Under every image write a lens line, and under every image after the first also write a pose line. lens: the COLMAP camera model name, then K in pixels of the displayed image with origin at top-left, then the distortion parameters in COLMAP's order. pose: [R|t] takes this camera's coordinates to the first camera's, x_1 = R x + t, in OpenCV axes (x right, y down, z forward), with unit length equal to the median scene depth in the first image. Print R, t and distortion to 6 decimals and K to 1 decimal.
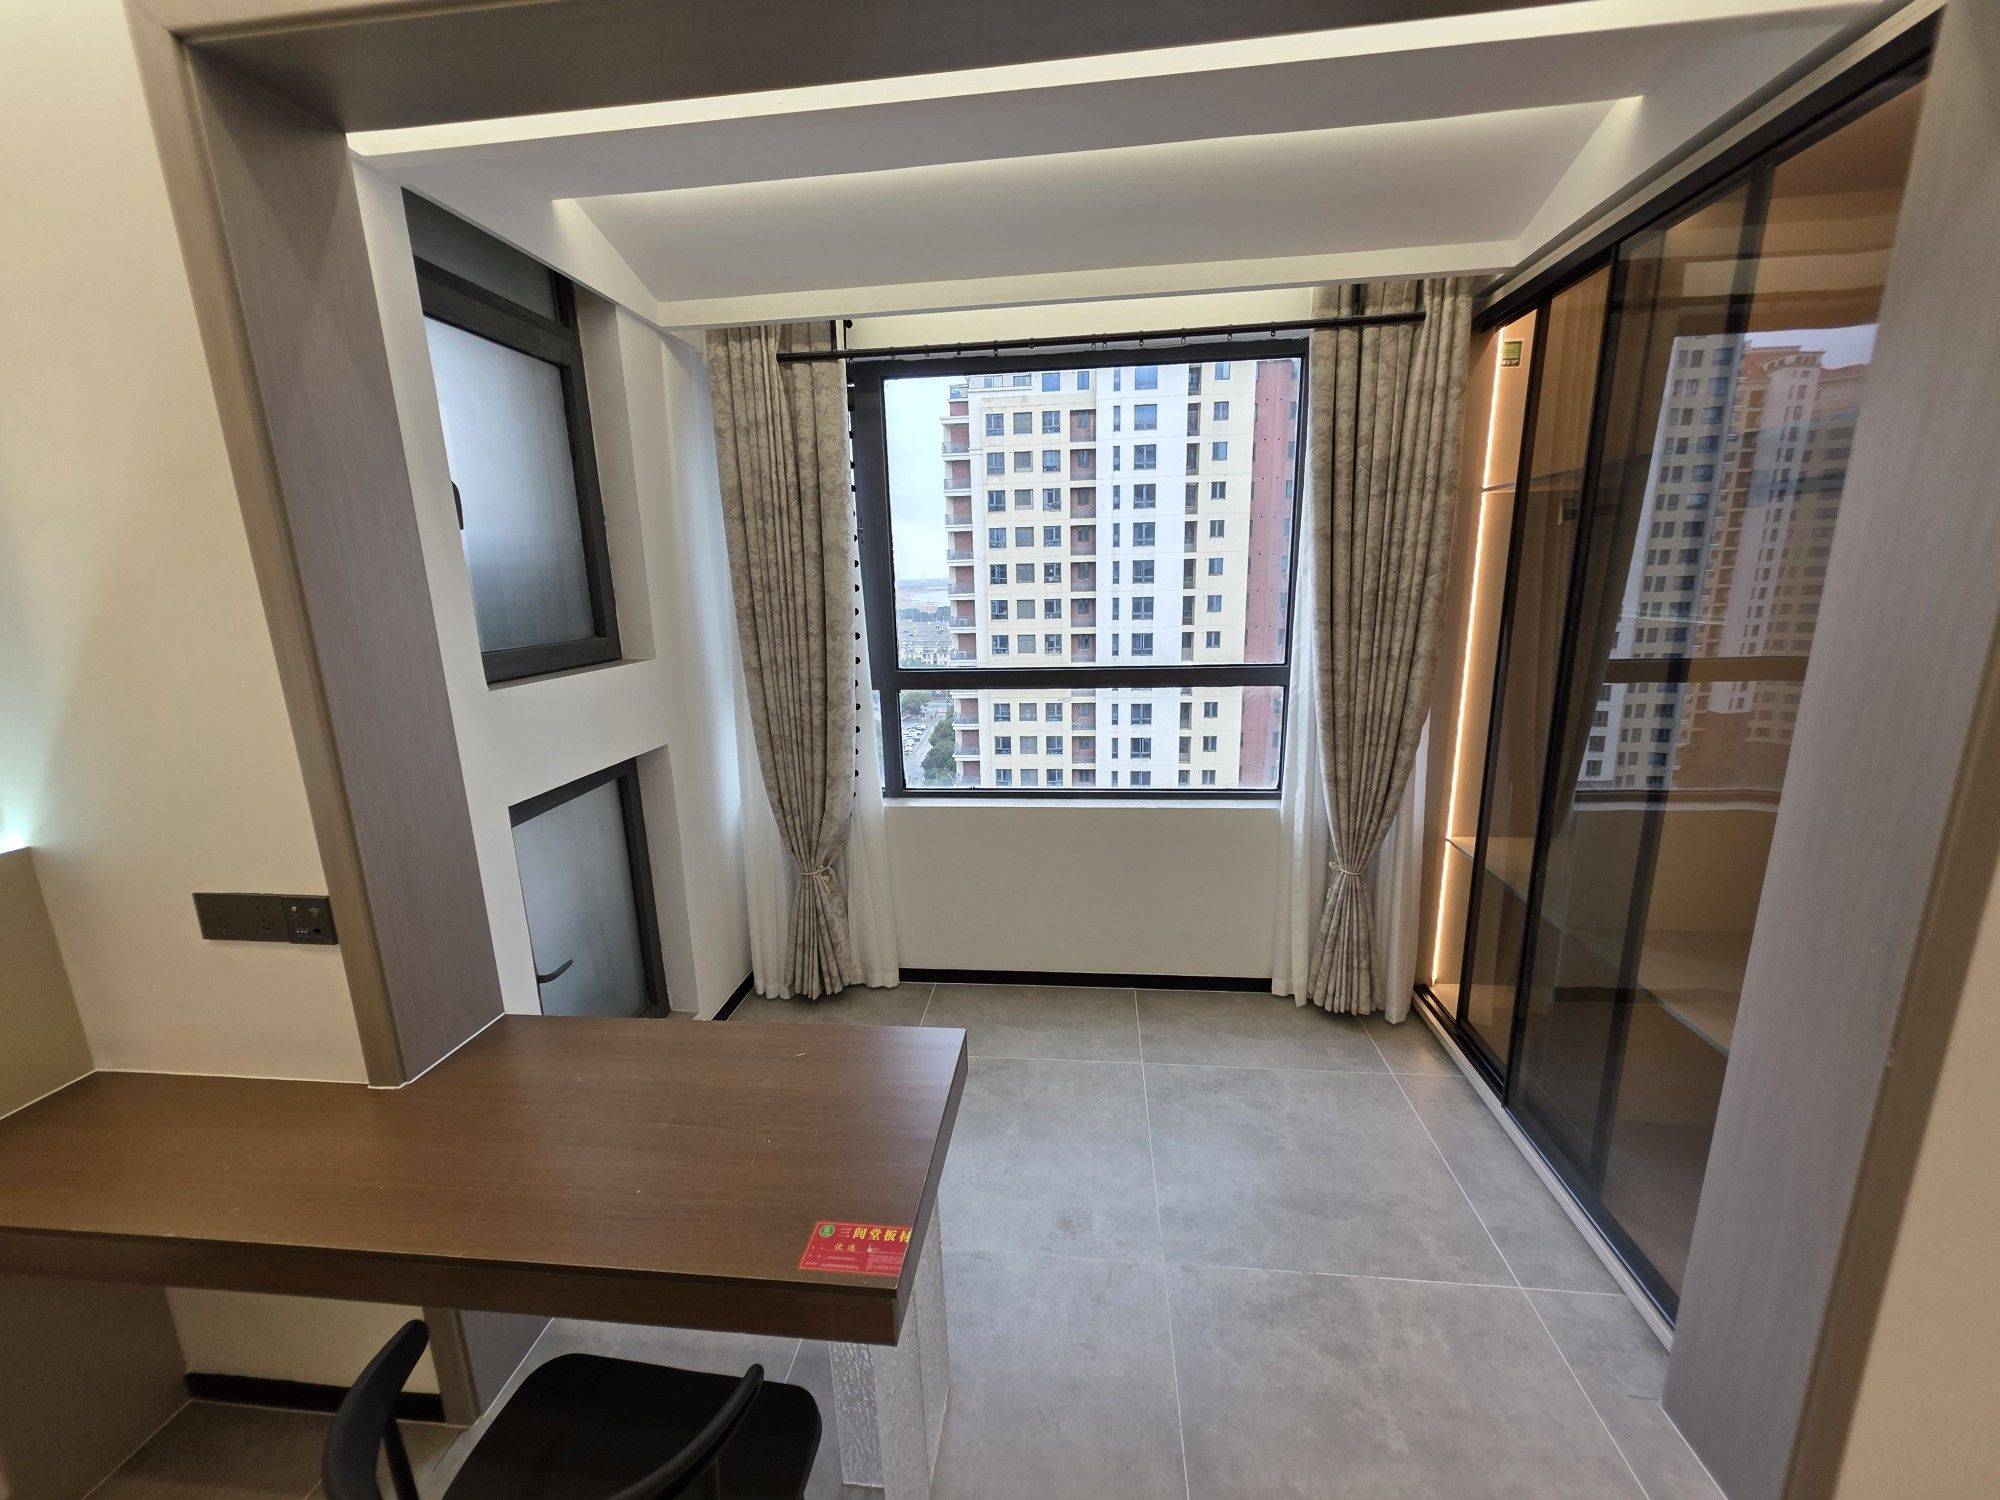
lens RADIAL K [[792.1, 0, 994.6], [0, 792.1, 759.8], [0, 0, 1]] dist [0.001714, 0.000209]
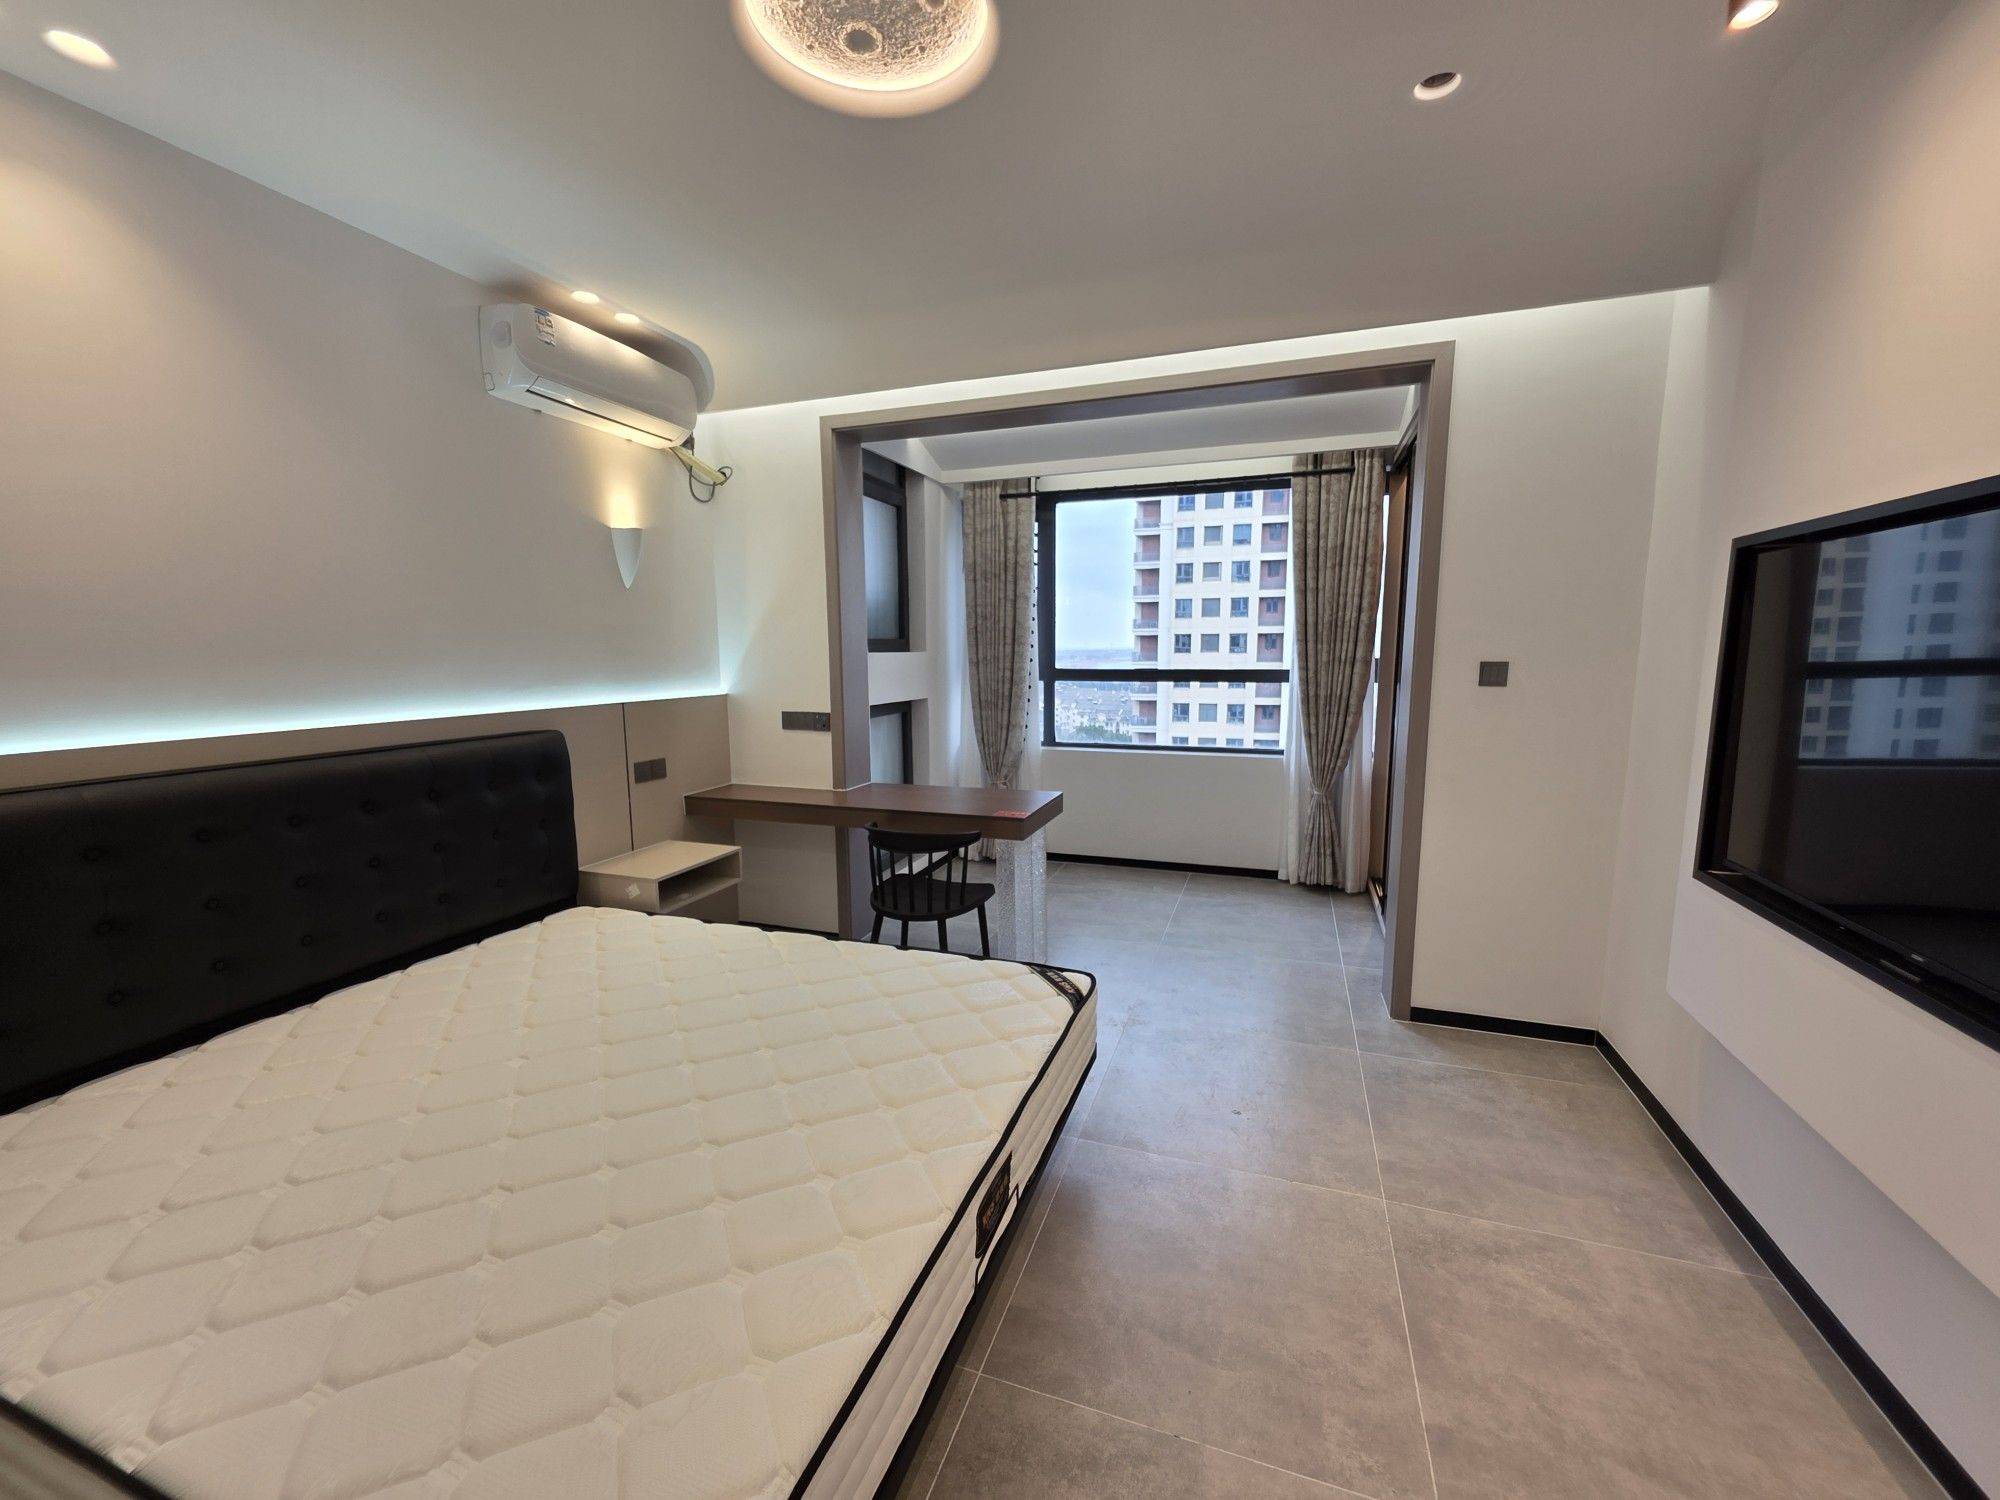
lens RADIAL K [[792.1, 0, 995.8], [0, 792.1, 763.6], [0, 0, 1]] dist [0.001714, 0.000209]
pose [[0.973483, 0.053307, -0.222460, 0.167060], [-0.070847, 0.994913, -0.071620, 0.255937], [0.217510, 0.085481, 0.972308, -0.767079]]
